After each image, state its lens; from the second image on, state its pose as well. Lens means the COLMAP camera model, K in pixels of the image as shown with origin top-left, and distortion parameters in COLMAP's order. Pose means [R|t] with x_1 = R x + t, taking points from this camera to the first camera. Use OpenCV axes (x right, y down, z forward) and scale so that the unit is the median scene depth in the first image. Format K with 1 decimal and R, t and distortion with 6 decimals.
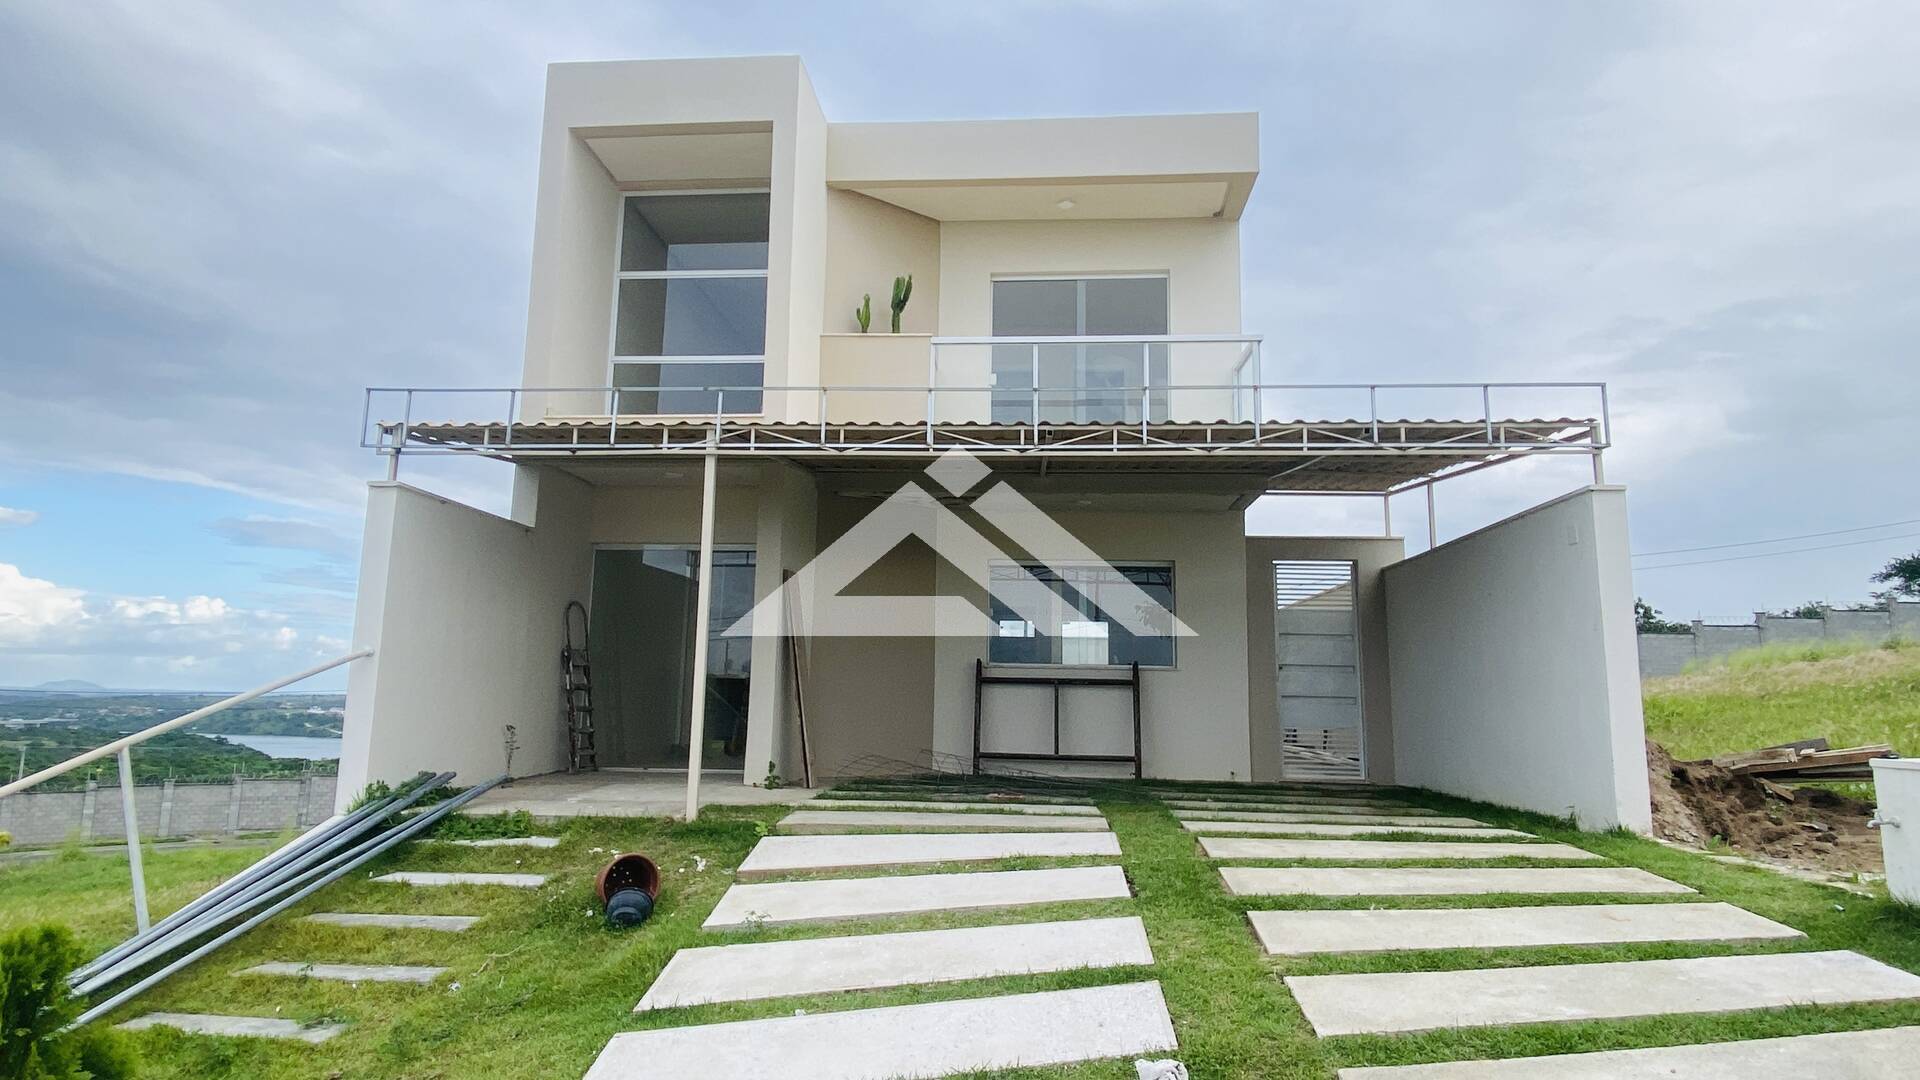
lens RADIAL K [[1077.1, 0, 939.9], [0, 1077.1, 531.9], [0, 0, 1]] dist [0.047329, -0.051189]
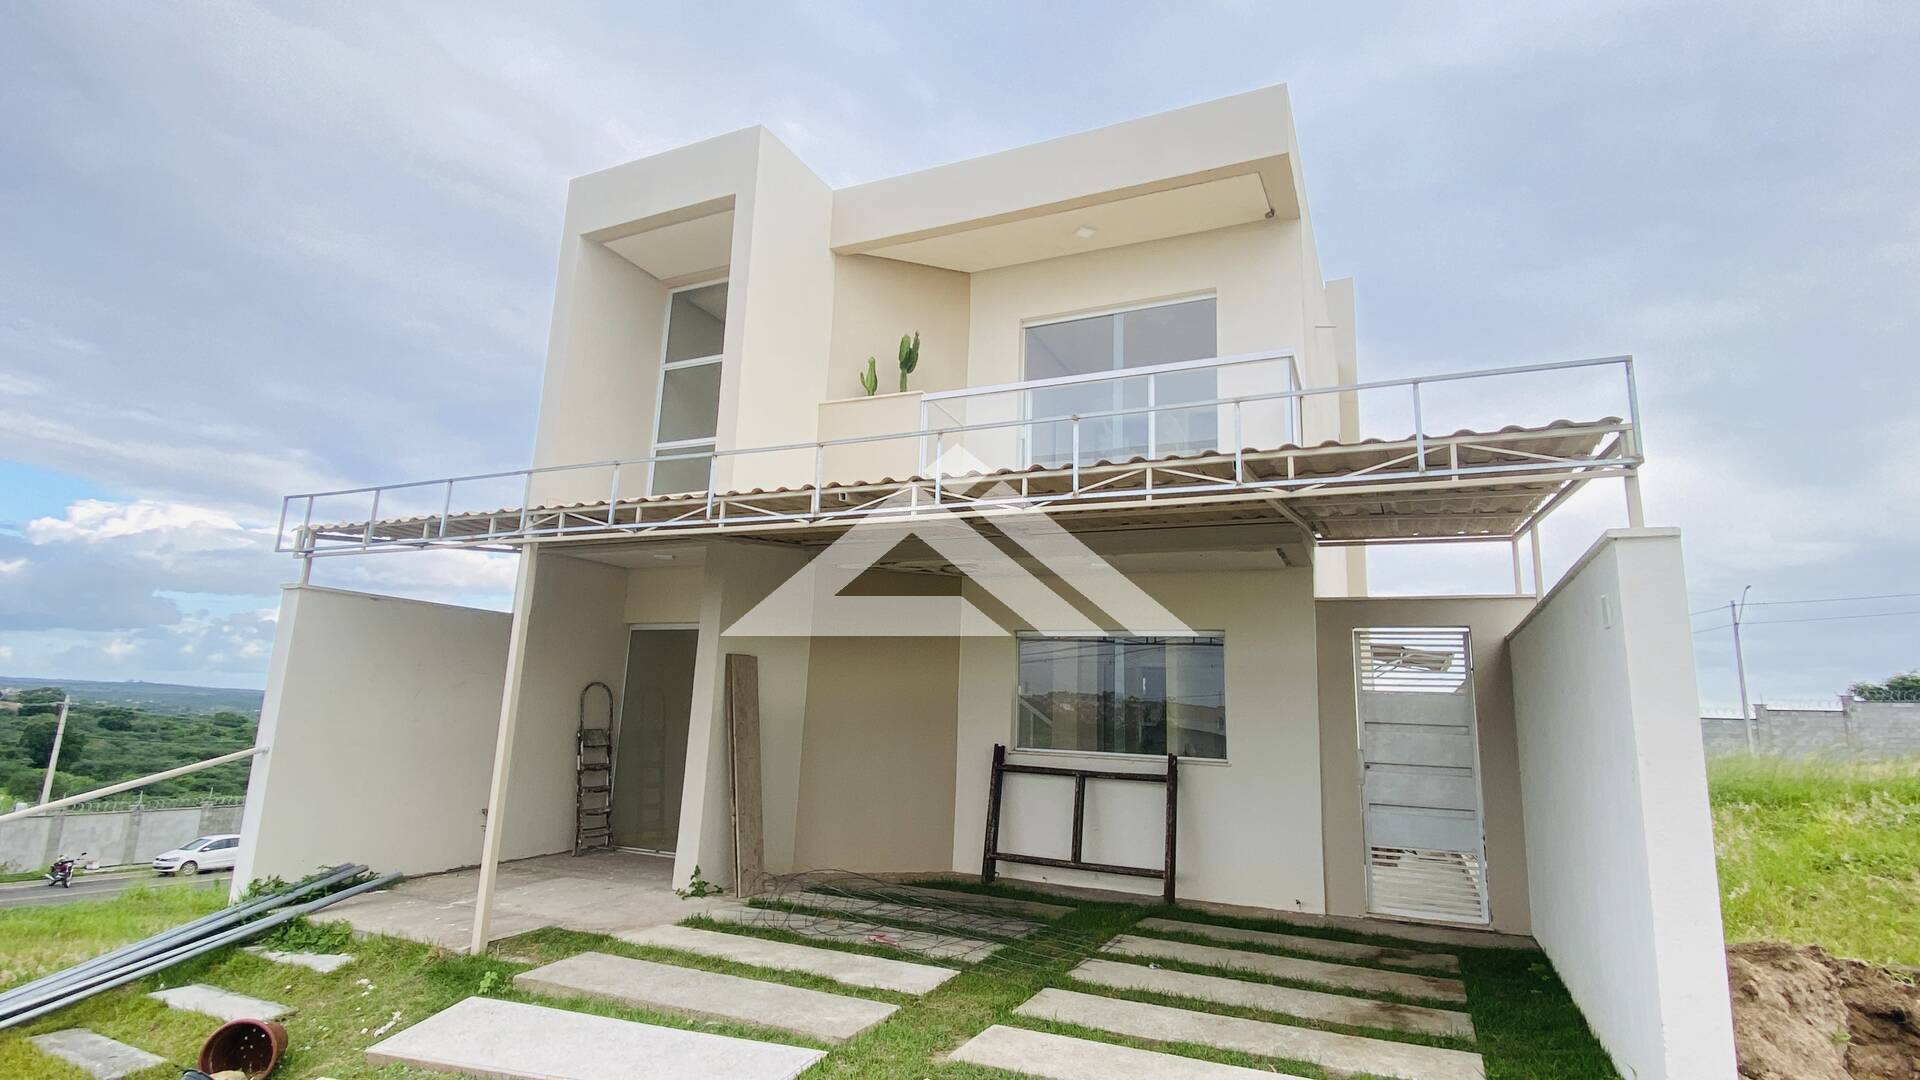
lens RADIAL K [[933.1, 0, 960.5], [0, 933.1, 531.0], [0, 0, 1]] dist [0.026758, -0.000013]
pose [[0.935389, -0.051269, -0.349883, 0.426165], [0.033898, 0.997878, -0.055596, -0.024338], [0.351991, 0.040144, 0.935142, 0.378044]]
